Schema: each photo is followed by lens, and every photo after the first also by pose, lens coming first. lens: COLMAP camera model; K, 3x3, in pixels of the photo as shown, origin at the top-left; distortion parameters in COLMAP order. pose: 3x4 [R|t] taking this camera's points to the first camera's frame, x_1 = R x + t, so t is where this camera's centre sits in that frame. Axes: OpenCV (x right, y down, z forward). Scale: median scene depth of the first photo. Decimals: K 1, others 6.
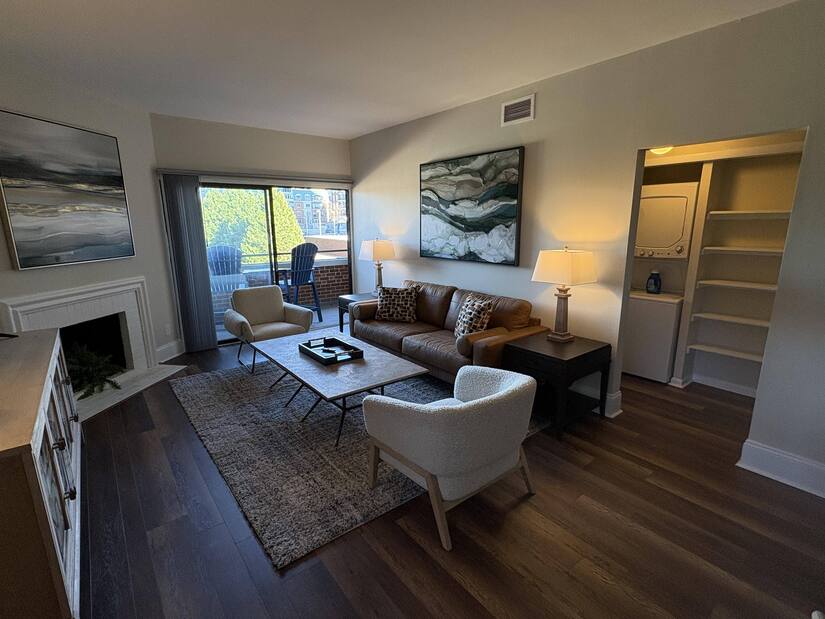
lens RADIAL K [[404.6, 0, 412.3], [0, 404.6, 311.9], [0, 0, 1]] dist [0.001383, -0.000438]
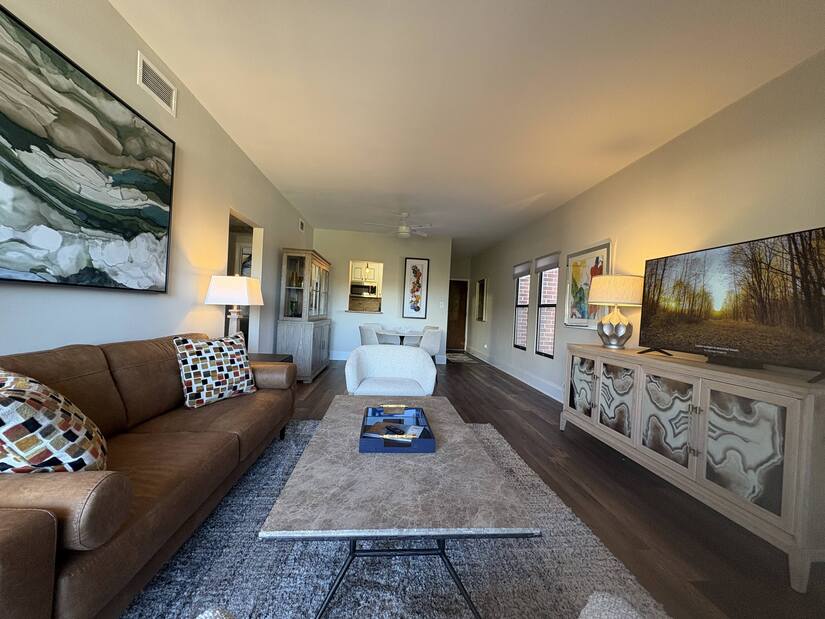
lens RADIAL K [[331.1, 0, 411.9], [0, 331.1, 311.8], [0, 0, 1]] dist [-0.000852, 0.000359]
pose [[-0.828296, -0.039957, 0.558864, -0.437662], [0.073055, 0.981237, 0.178430, -0.148311], [-0.555507, 0.188620, -0.809836, 1.188426]]
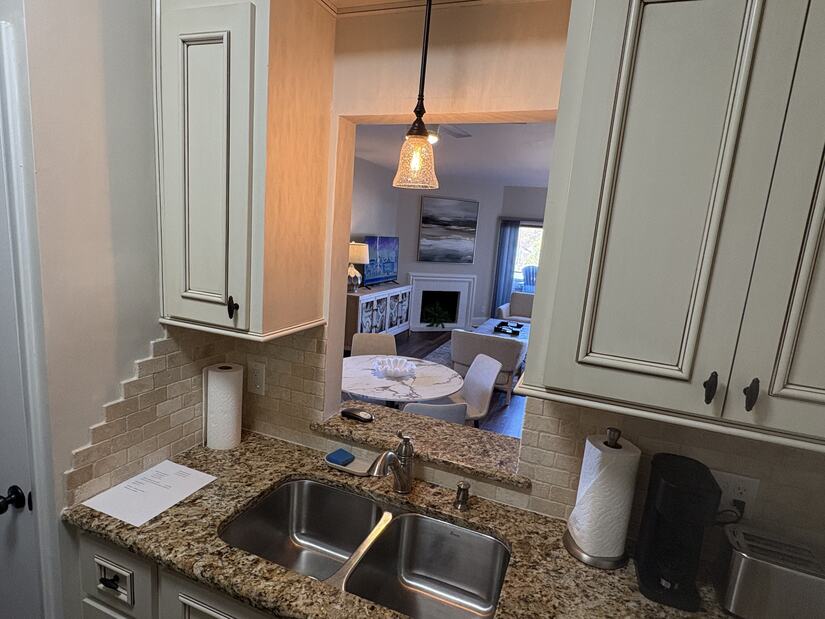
lens RADIAL K [[465.6, 0, 409.2], [0, 465.6, 314.0], [0, 0, 1]] dist [-0.002032, -0.000394]
pose [[0.492169, 0.194788, -0.848426, 1.059949], [-0.263802, 0.962186, 0.067875, 0.014724], [0.829565, 0.190410, 0.524944, -0.320253]]
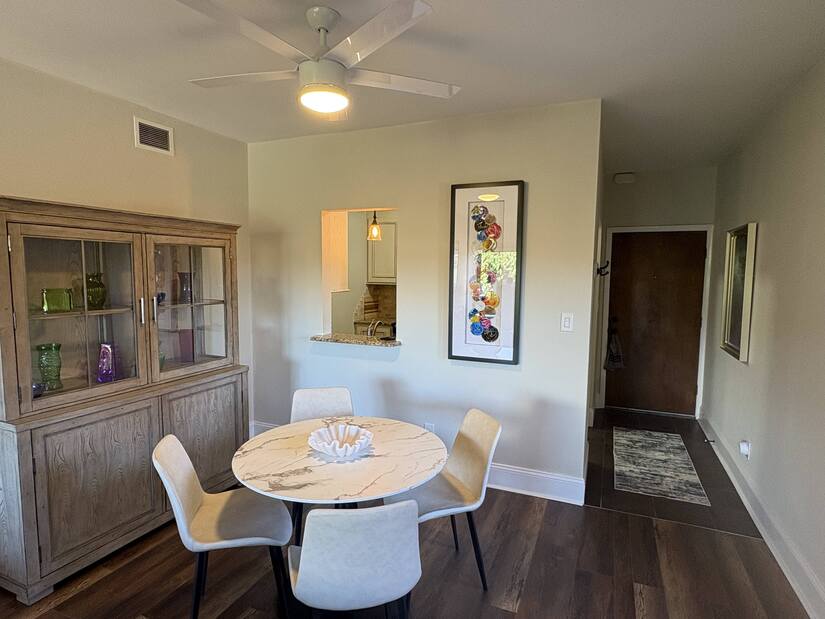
lens RADIAL K [[465.6, 0, 413.5], [0, 465.6, 311.2], [0, 0, 1]] dist [-0.002032, -0.000394]
pose [[-0.477376, -0.075278, 0.875469, -0.147449], [0.177914, 0.967407, 0.180197, -0.065206], [-0.860499, 0.241779, -0.448424, 0.244501]]
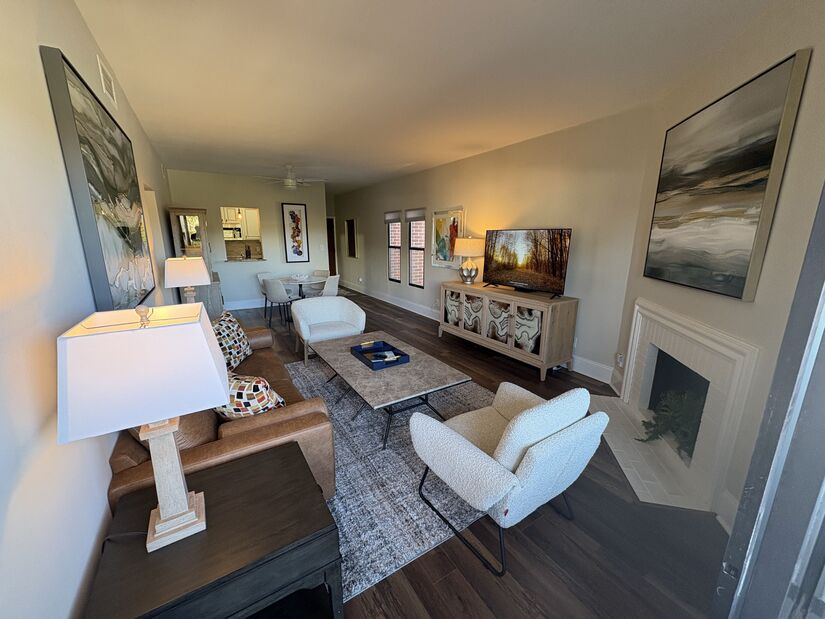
lens RADIAL K [[331.1, 0, 415.1], [0, 331.1, 314.0], [0, 0, 1]] dist [-0.000852, 0.000359]
pose [[-0.994167, -0.024132, 0.105122, -0.335794], [0.023837, 0.901390, 0.432352, -0.331014], [-0.105189, 0.432336, -0.895556, 1.504764]]
